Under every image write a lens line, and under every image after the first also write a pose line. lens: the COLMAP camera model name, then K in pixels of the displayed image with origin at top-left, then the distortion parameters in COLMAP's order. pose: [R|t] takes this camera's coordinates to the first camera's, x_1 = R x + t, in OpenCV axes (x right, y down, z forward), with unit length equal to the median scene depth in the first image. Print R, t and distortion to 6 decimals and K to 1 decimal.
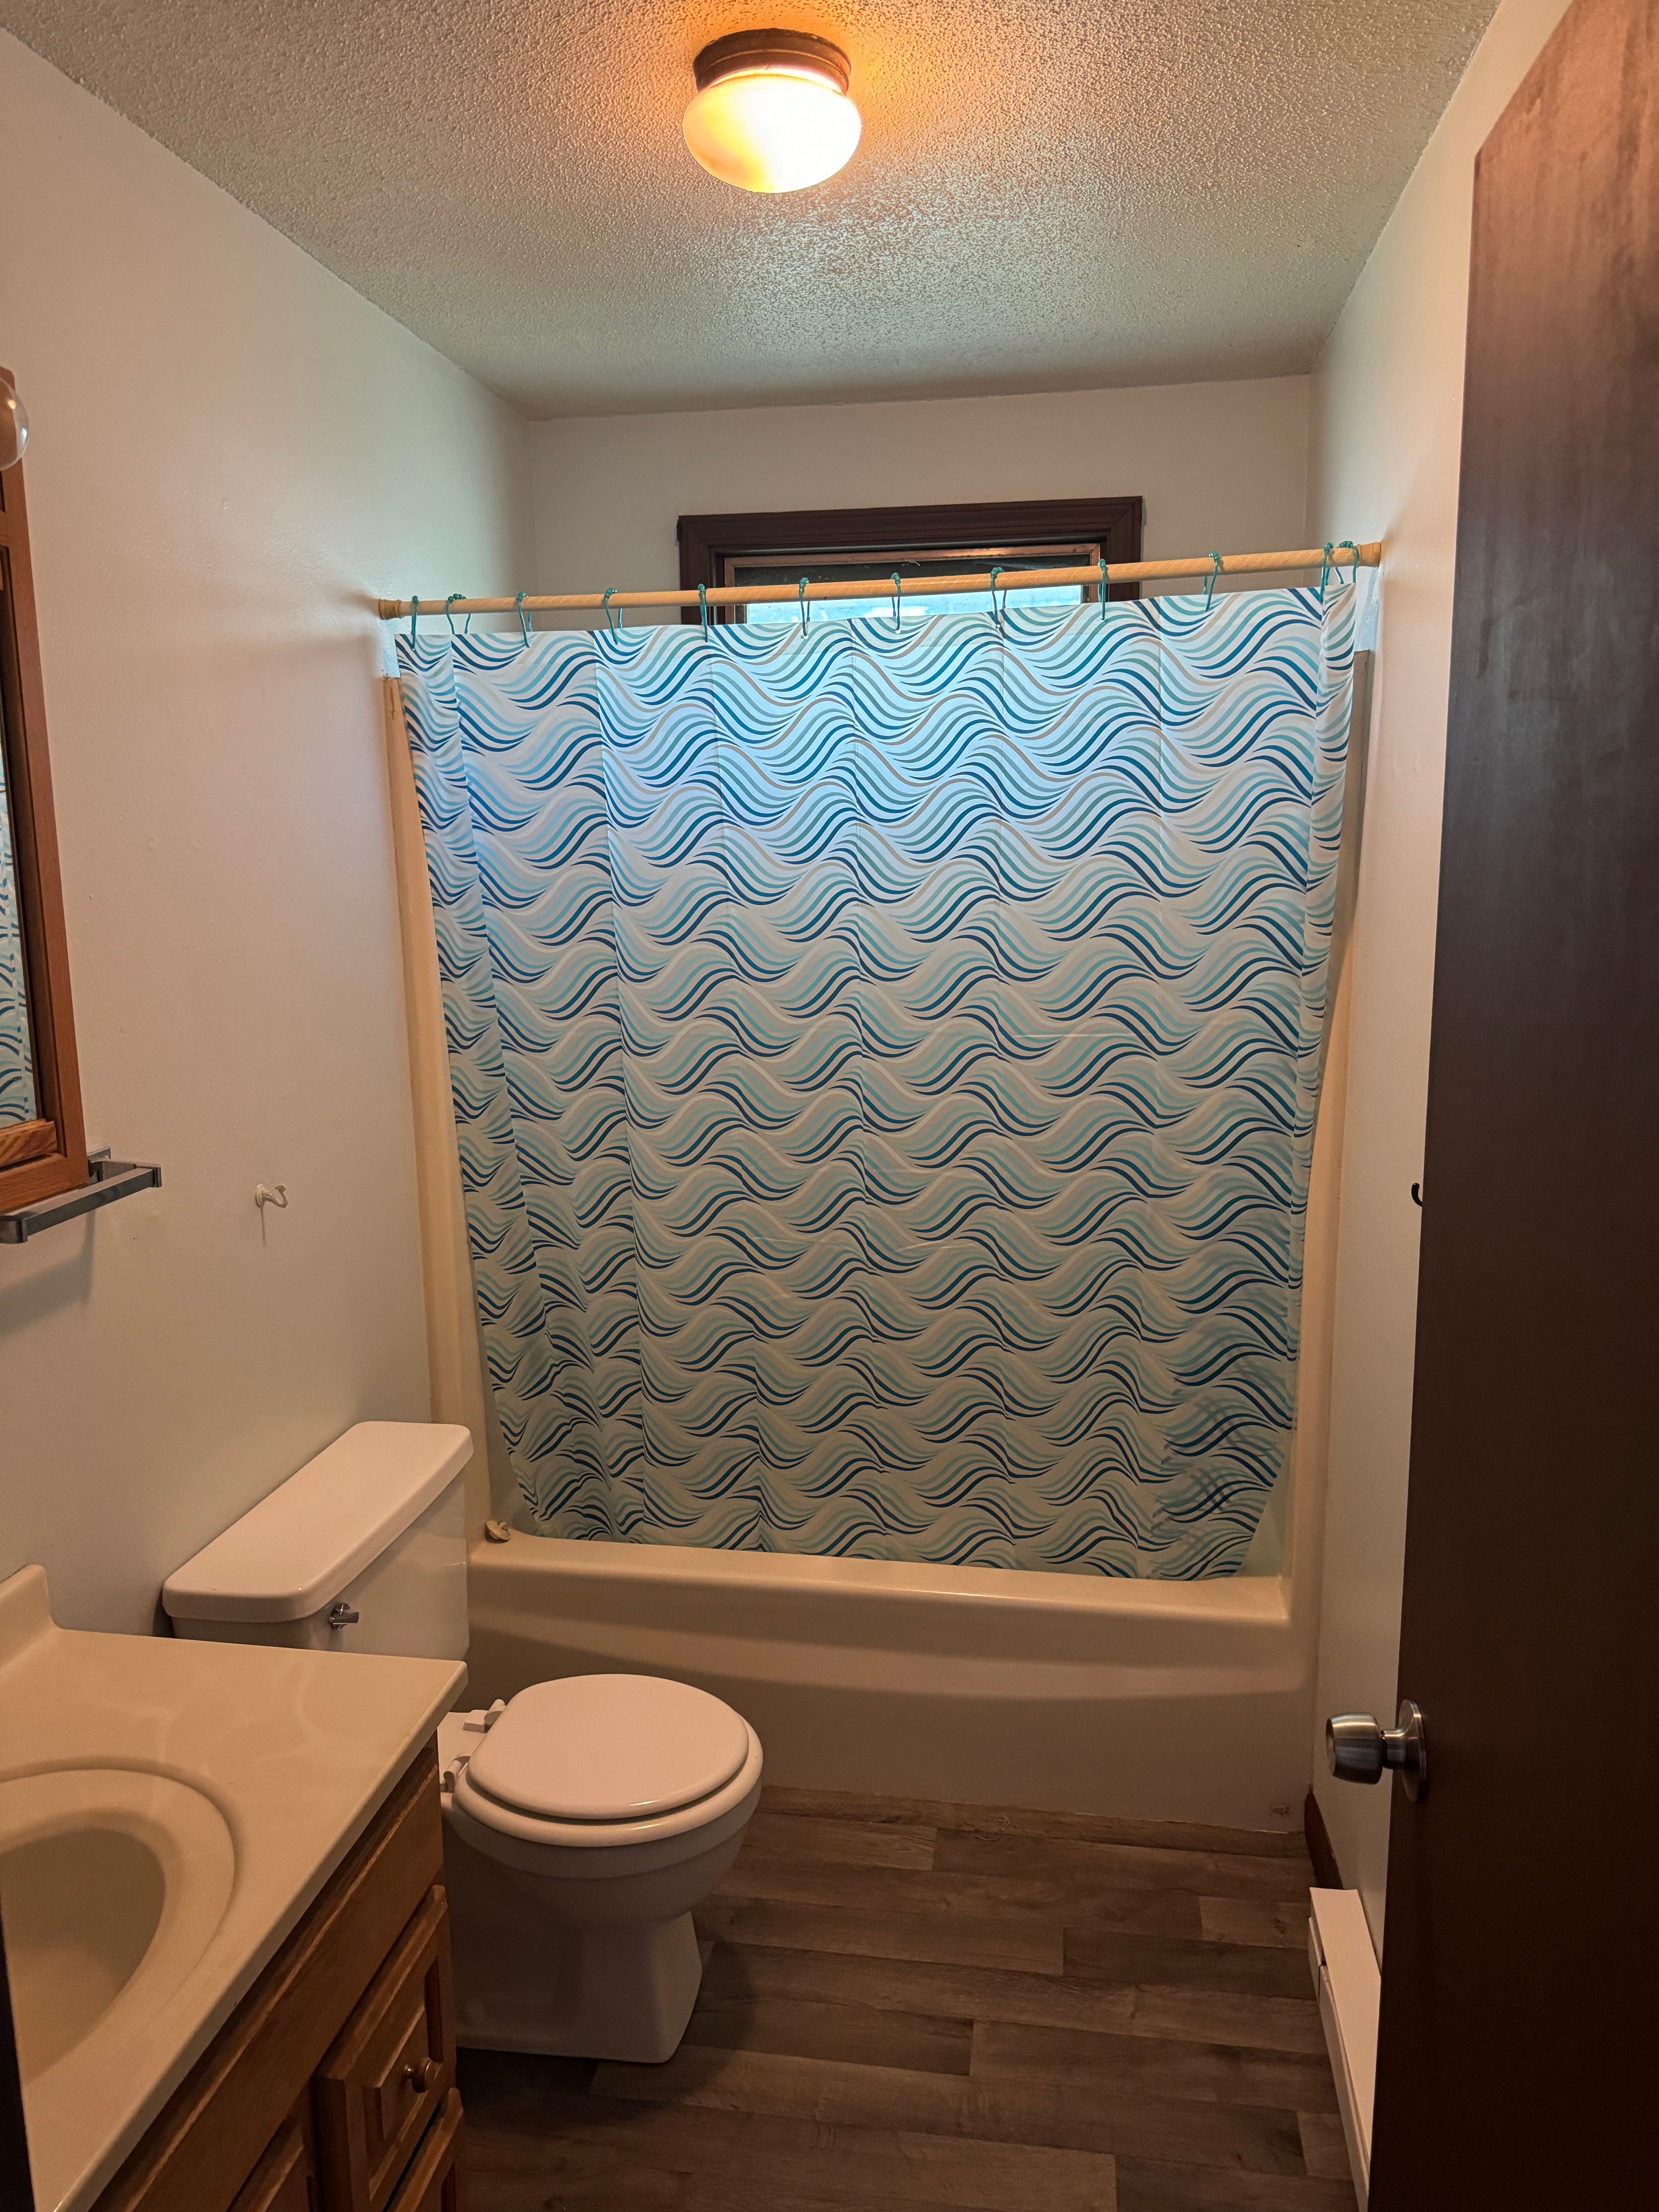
lens RADIAL K [[1547.6, 0, 830.8], [0, 1547.6, 1159.4], [0, 0, 1]] dist [0.046350, -0.084834]
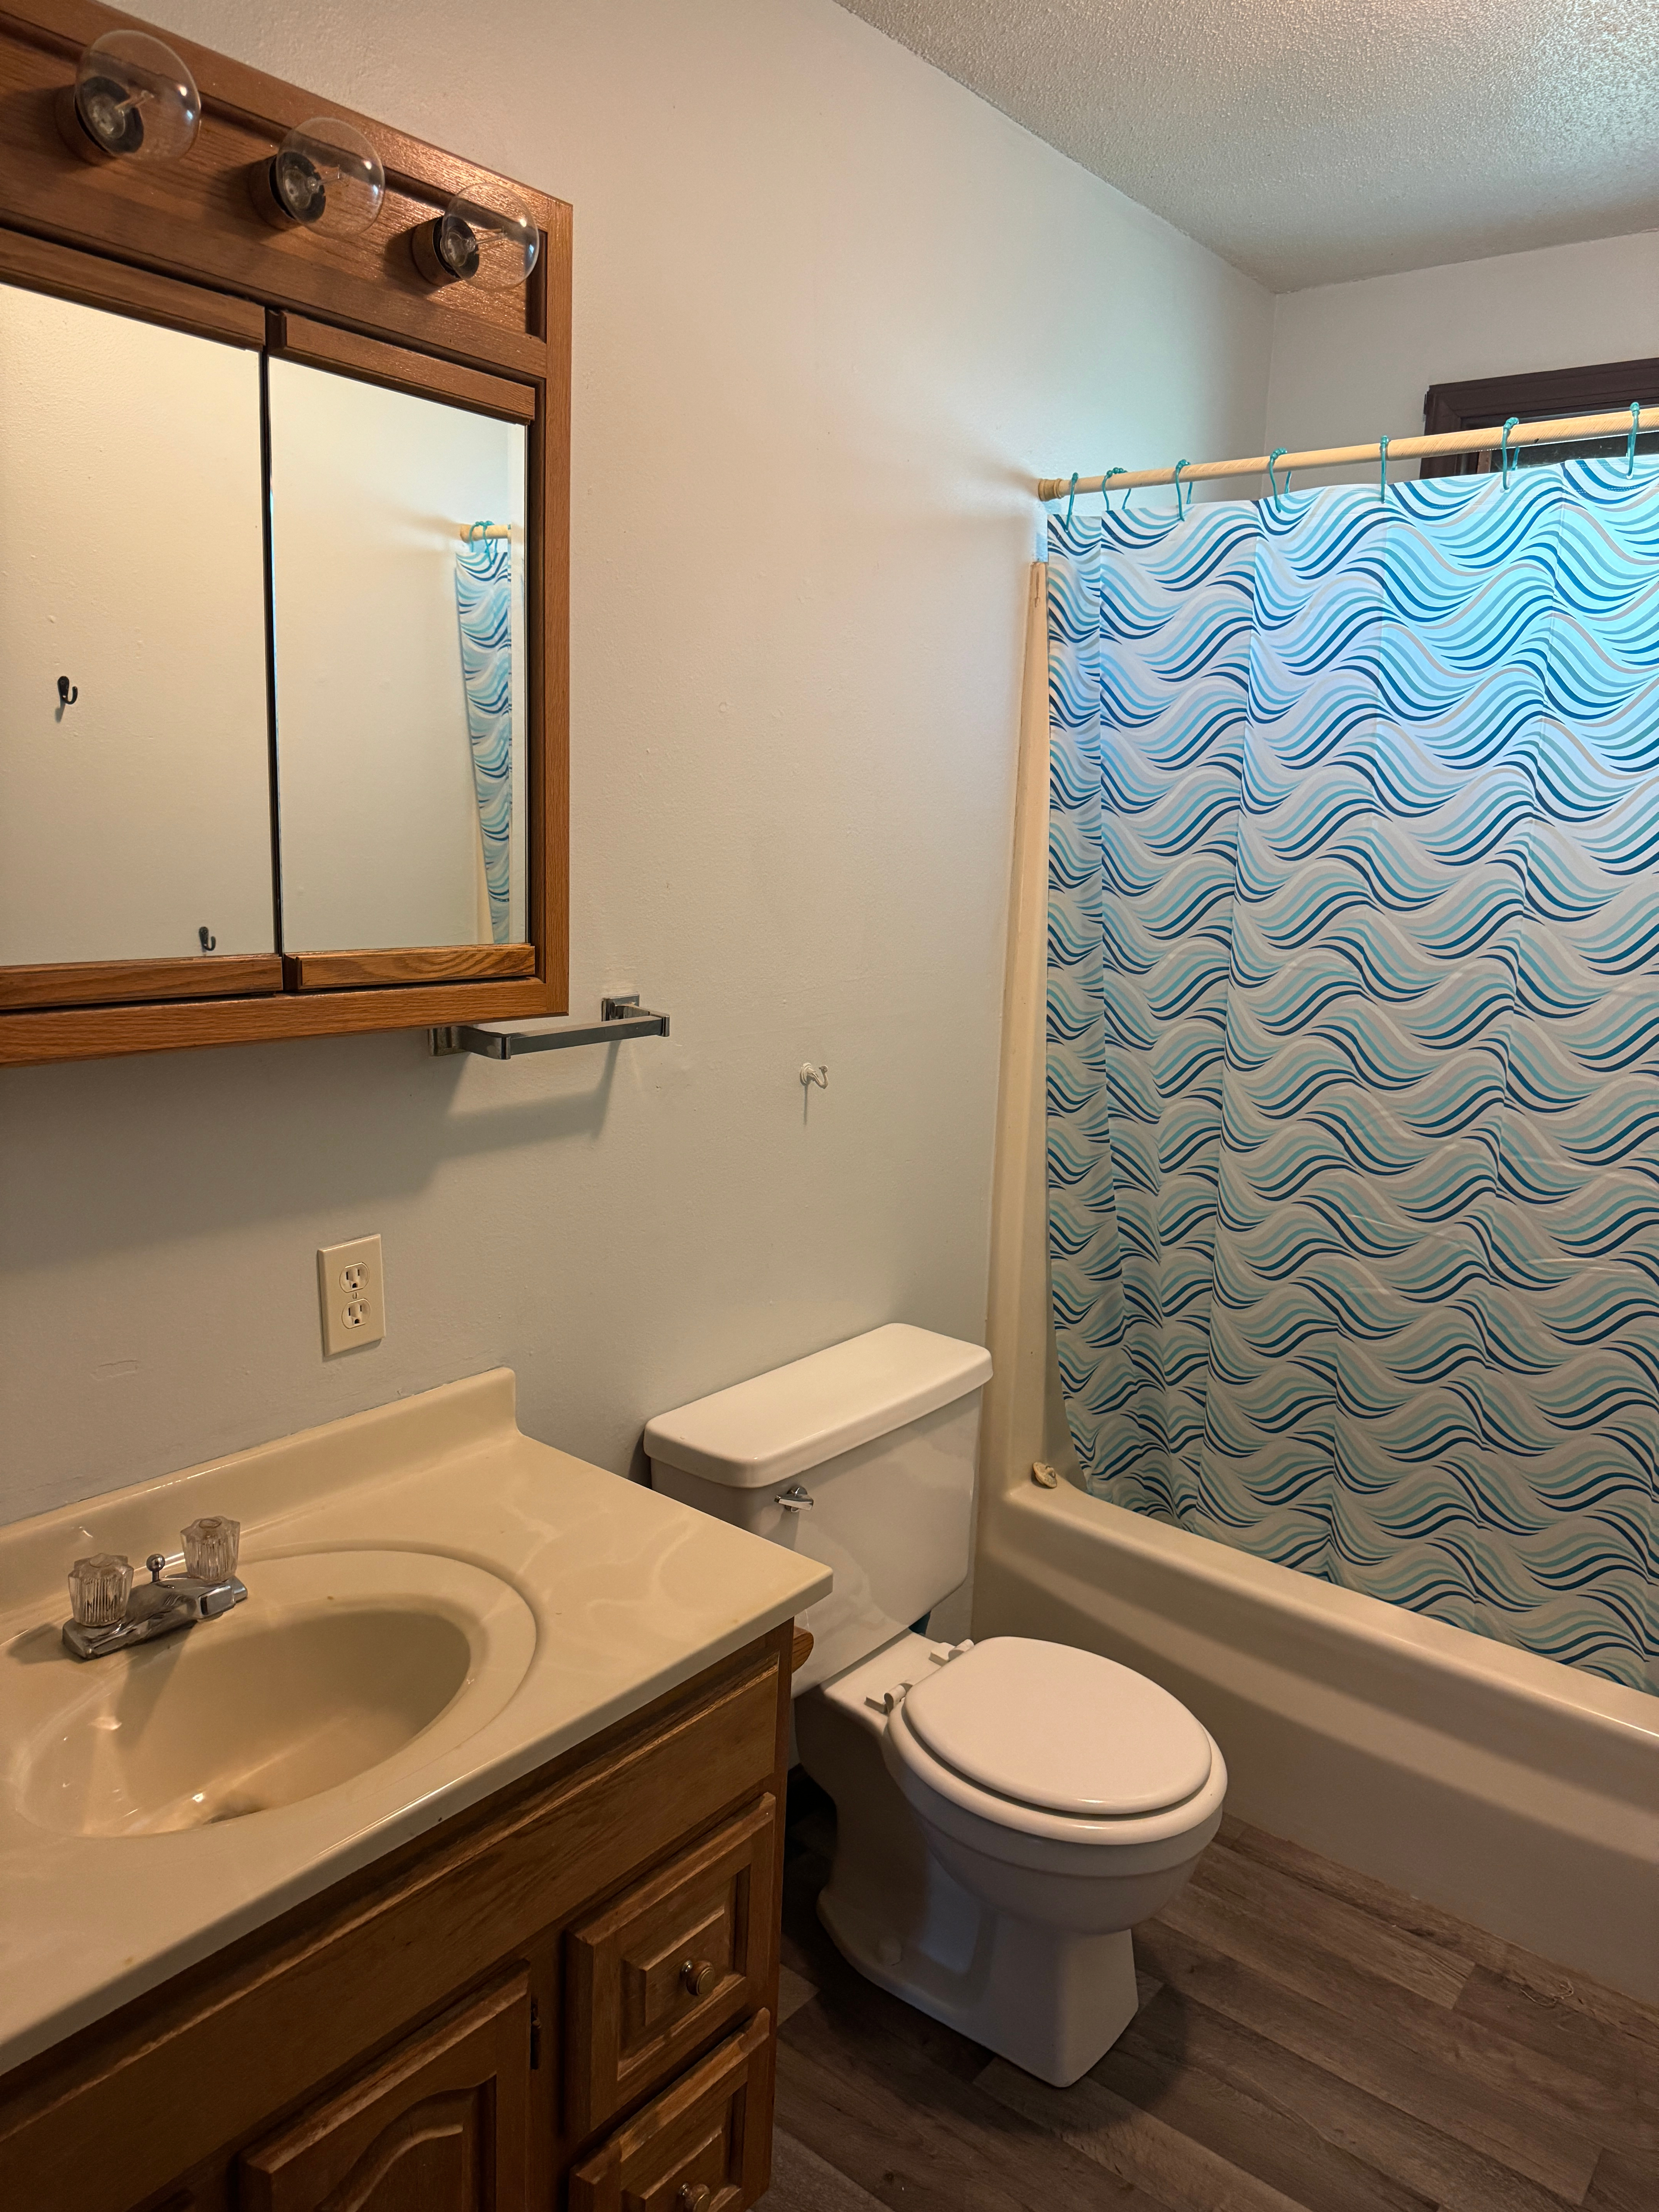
lens RADIAL K [[1502.8, 0, 829.5], [0, 1502.8, 1152.0], [0, 0, 1]] dist [0.093645, -0.216207]
pose [[0.851317, 0.153410, -0.501722, 0.123696], [-0.150633, 0.987502, 0.046353, 0.021869], [0.502563, 0.036115, 0.863786, 0.140310]]
